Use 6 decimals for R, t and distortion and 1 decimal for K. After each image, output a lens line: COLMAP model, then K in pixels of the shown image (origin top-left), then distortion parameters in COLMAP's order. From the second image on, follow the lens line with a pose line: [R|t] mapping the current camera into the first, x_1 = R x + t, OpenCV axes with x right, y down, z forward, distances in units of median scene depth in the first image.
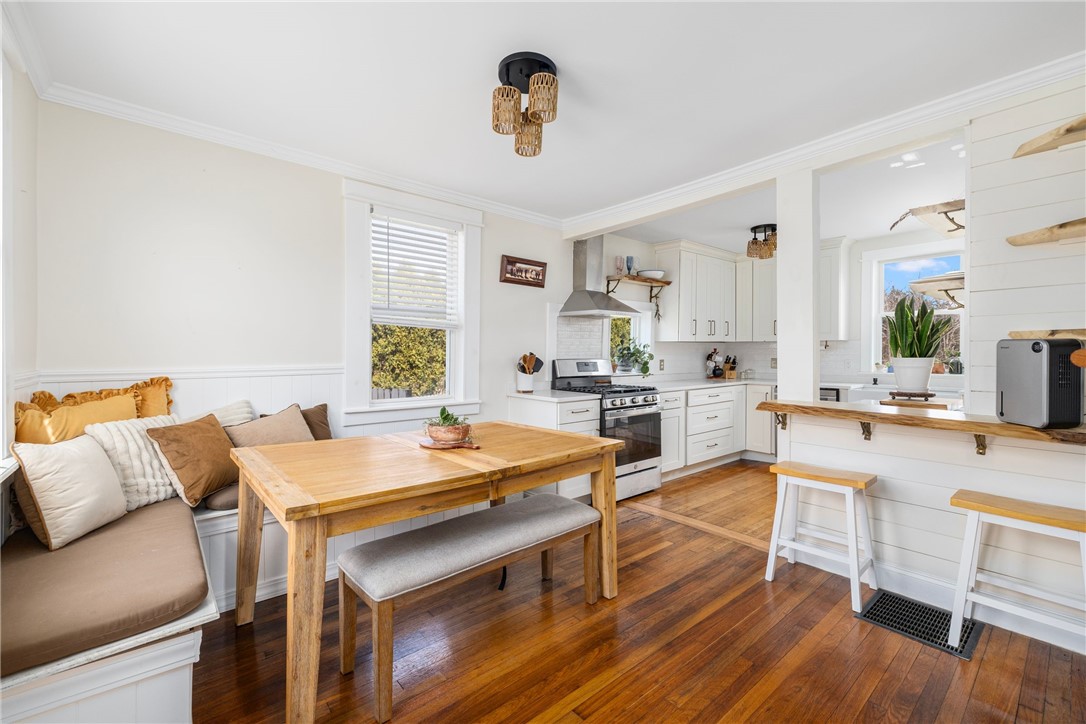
lens RADIAL K [[450.3, 0, 541.0], [0, 450.3, 351.2], [0, 0, 1]] dist [-0.010232, -0.000004]
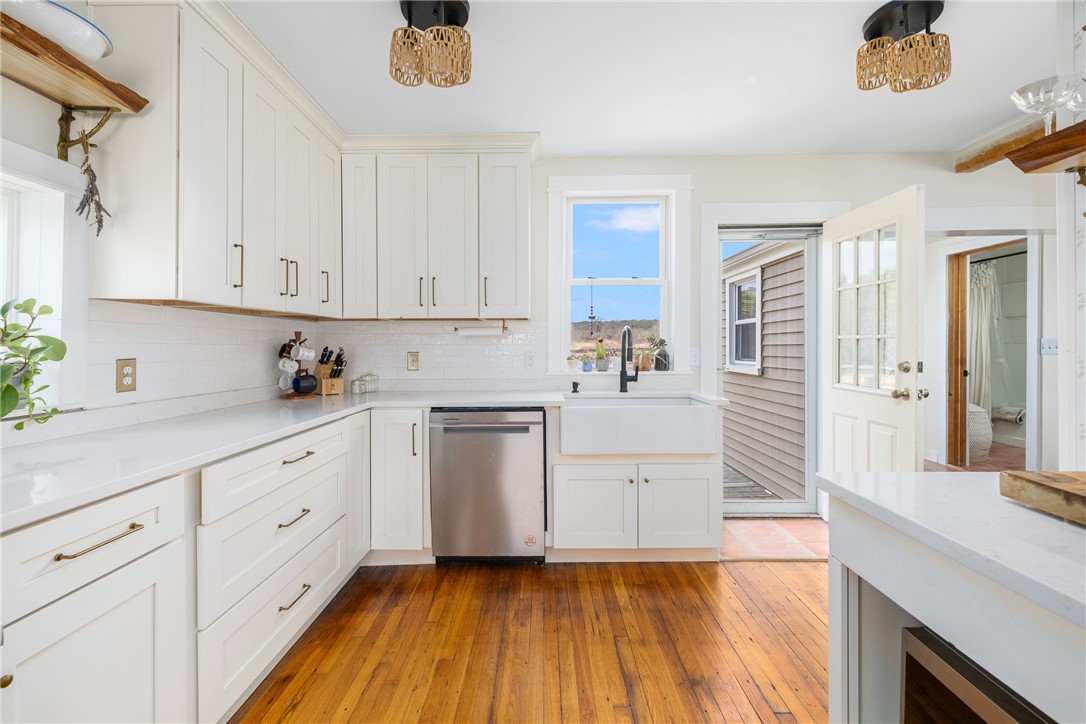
lens RADIAL K [[450.3, 0, 542.9], [0, 450.3, 356.1], [0, 0, 1]] dist [-0.010232, -0.000004]
pose [[0.638310, -0.015198, 0.769629, 0.212443], [0.001471, 0.999827, 0.018524, 0.011583], [-0.769778, -0.010692, 0.638222, 0.563242]]
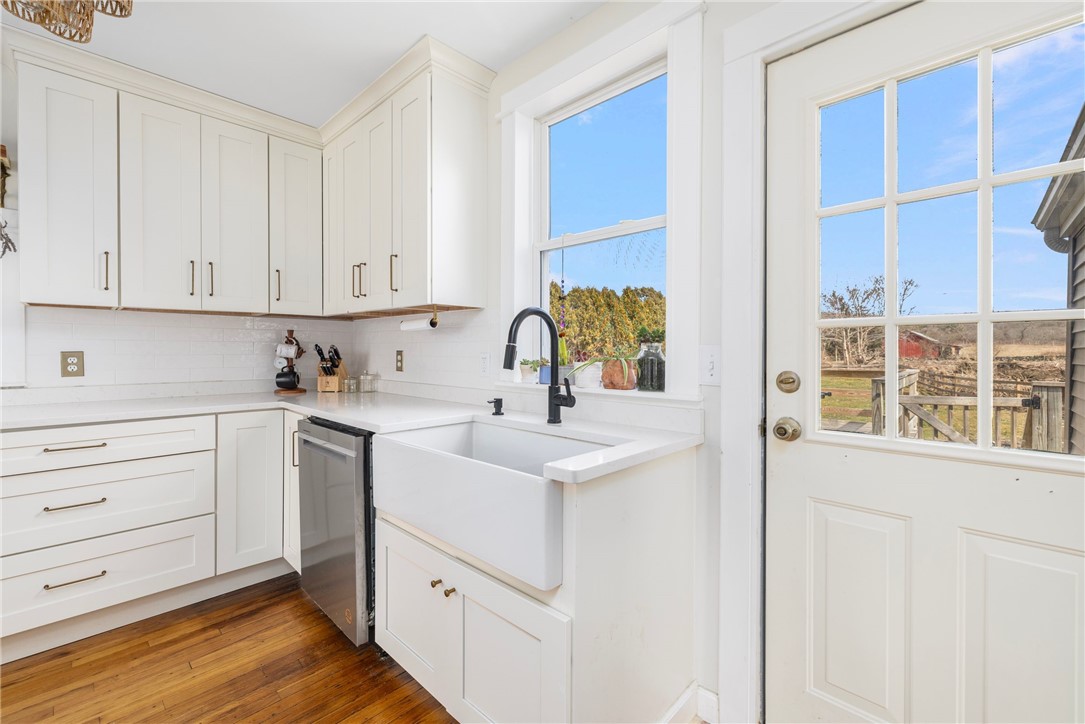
lens RADIAL K [[449.9, 0, 544.1], [0, 449.9, 354.8], [0, 0, 1]] dist [-0.010232, -0.000004]
pose [[0.990127, 0.005432, 0.140071, 0.645572], [-0.007431, 0.999878, 0.013756, 0.013295], [-0.139979, -0.014661, 0.990046, 0.525626]]
